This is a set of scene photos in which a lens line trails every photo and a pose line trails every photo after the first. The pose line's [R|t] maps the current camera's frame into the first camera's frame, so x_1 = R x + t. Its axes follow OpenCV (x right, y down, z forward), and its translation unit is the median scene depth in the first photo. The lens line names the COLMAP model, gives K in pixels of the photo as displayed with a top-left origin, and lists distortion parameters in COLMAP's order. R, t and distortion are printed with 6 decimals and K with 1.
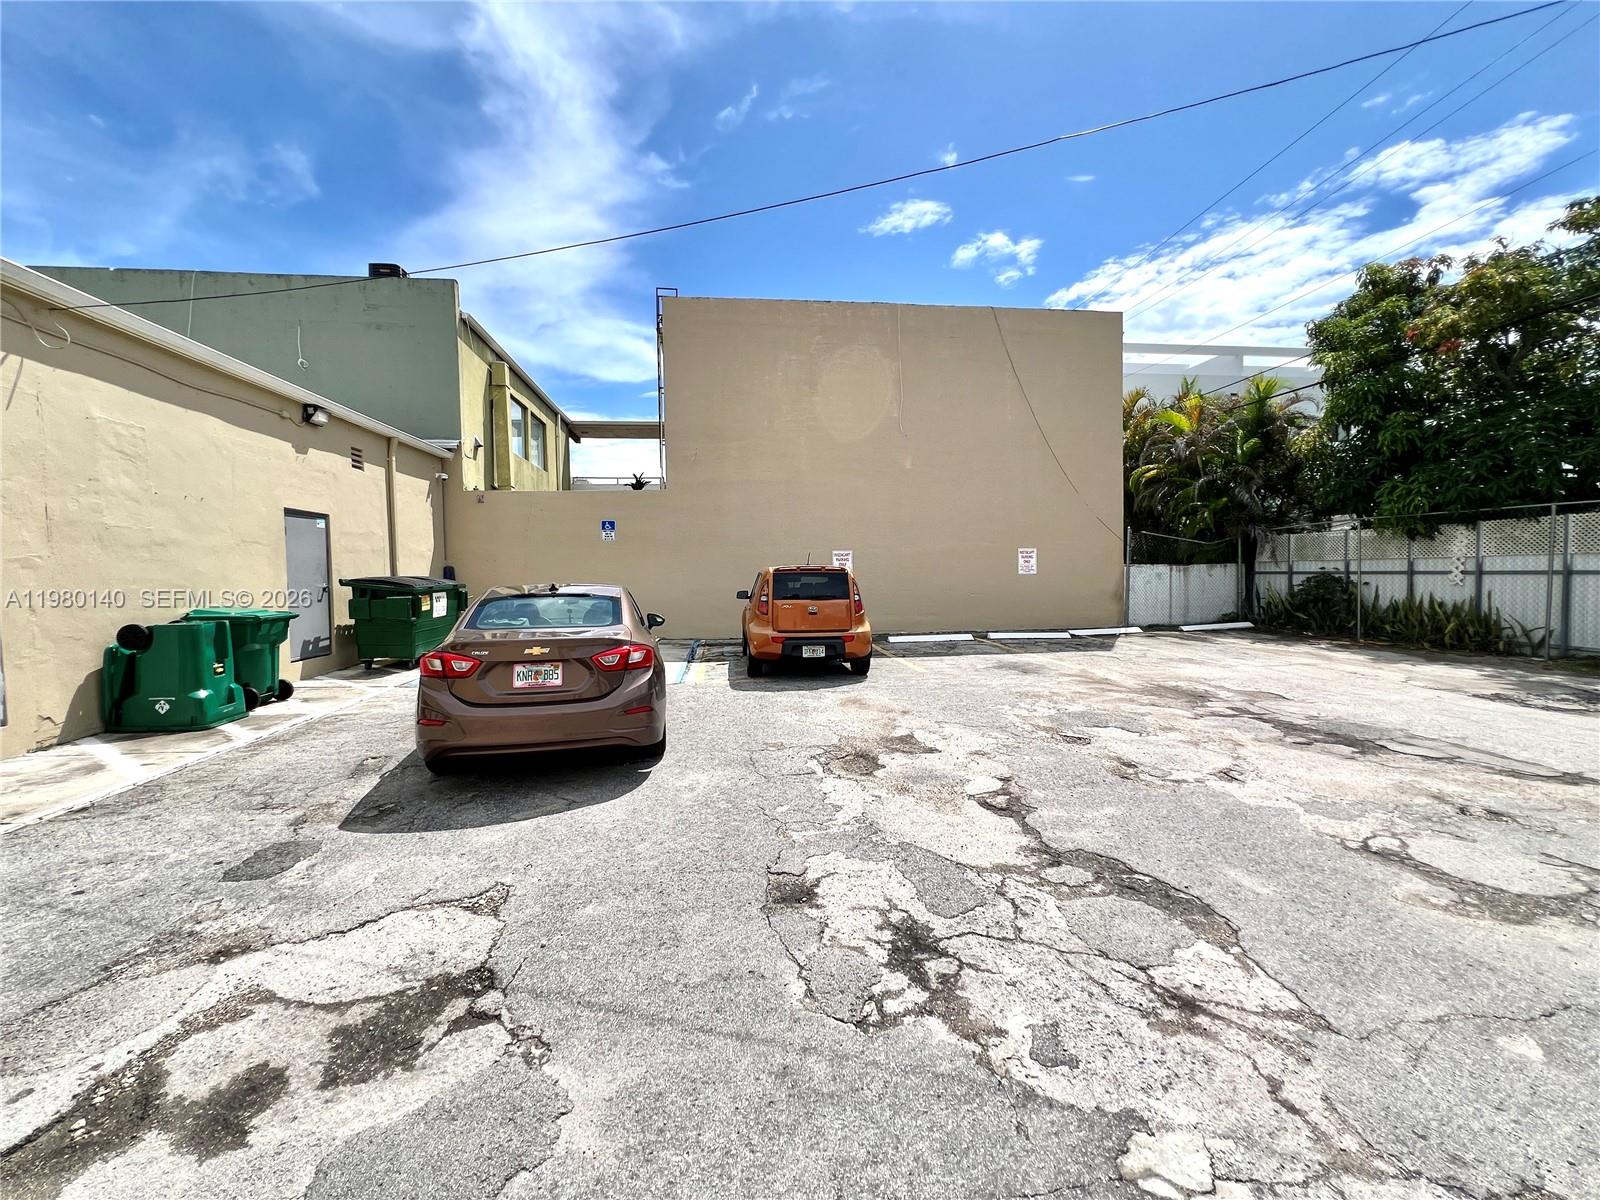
lens RADIAL K [[651.9, 0, 802.2], [0, 651.9, 595.3], [0, 0, 1]] dist [0.000255, 0.000450]
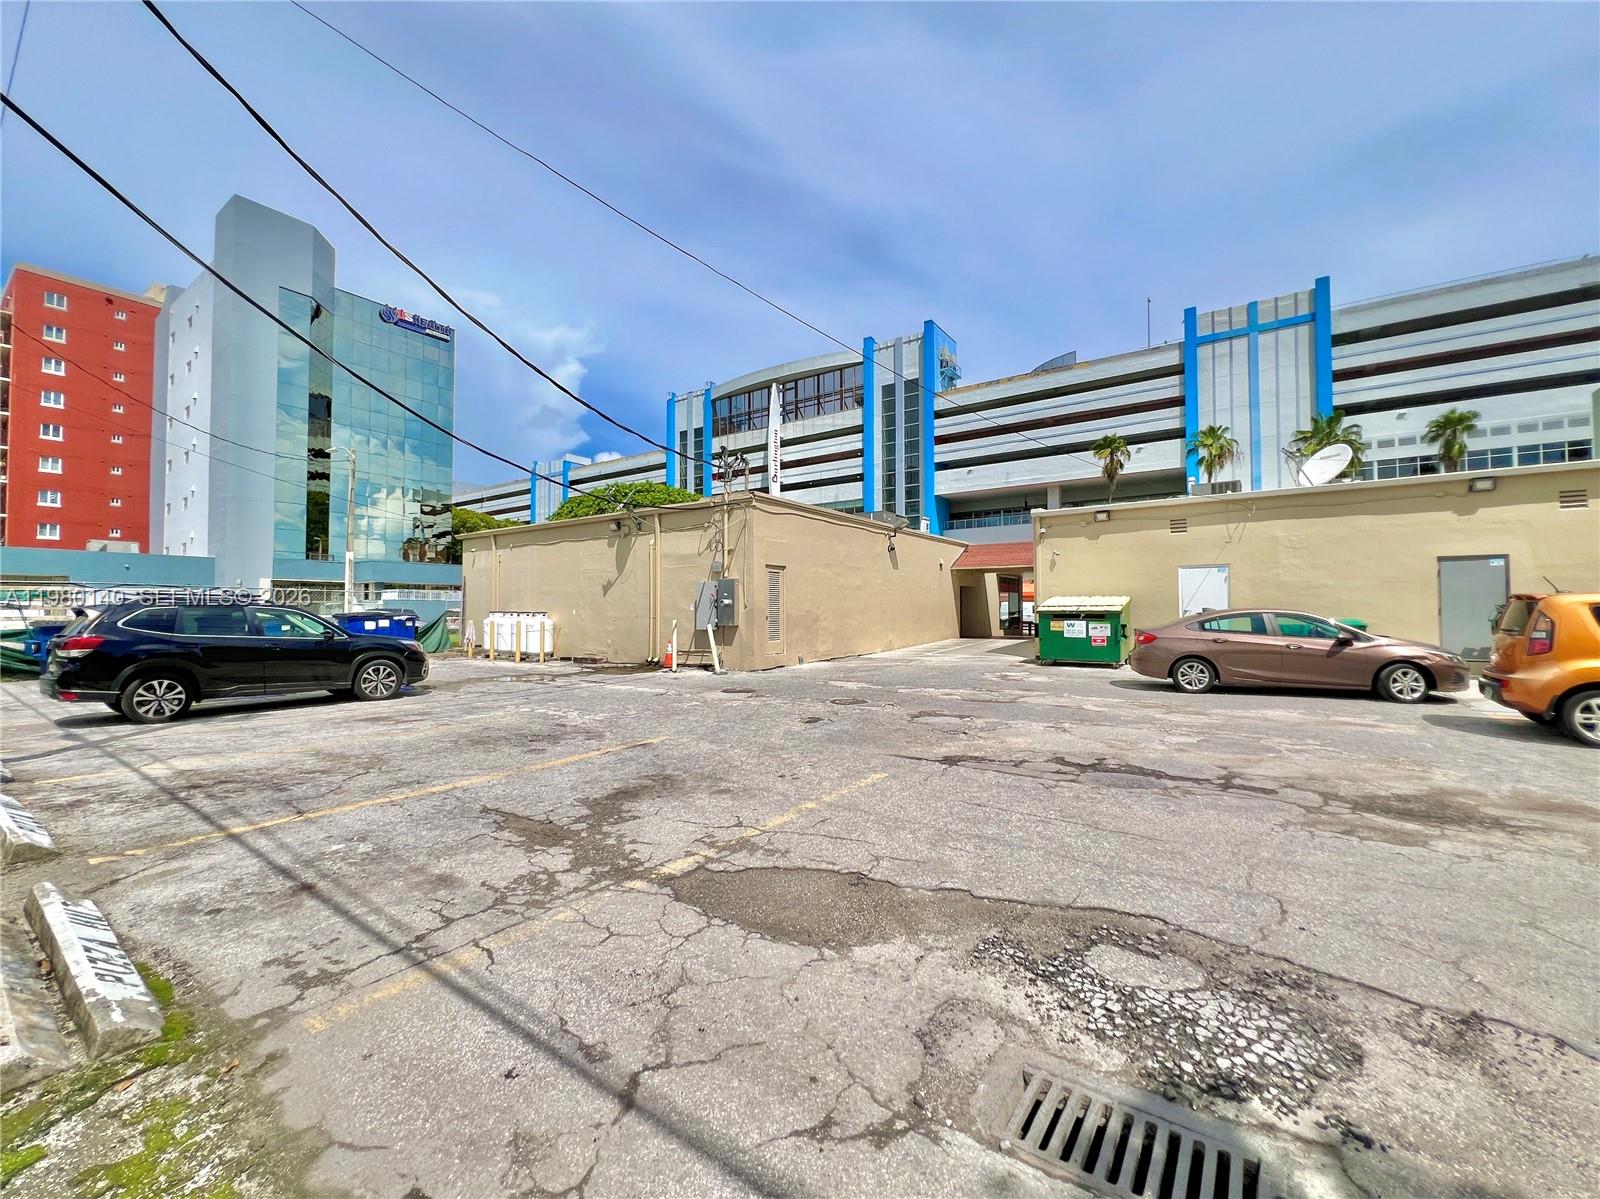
lens RADIAL K [[651.9, 0, 802.2], [0, 651.9, 594.8], [0, 0, 1]] dist [0.000255, 0.000450]
pose [[-0.673575, -0.001244, -0.739118, 1.302349], [-0.014699, 0.999823, 0.011714, -0.042608], [0.738972, 0.018755, -0.673475, 0.933453]]
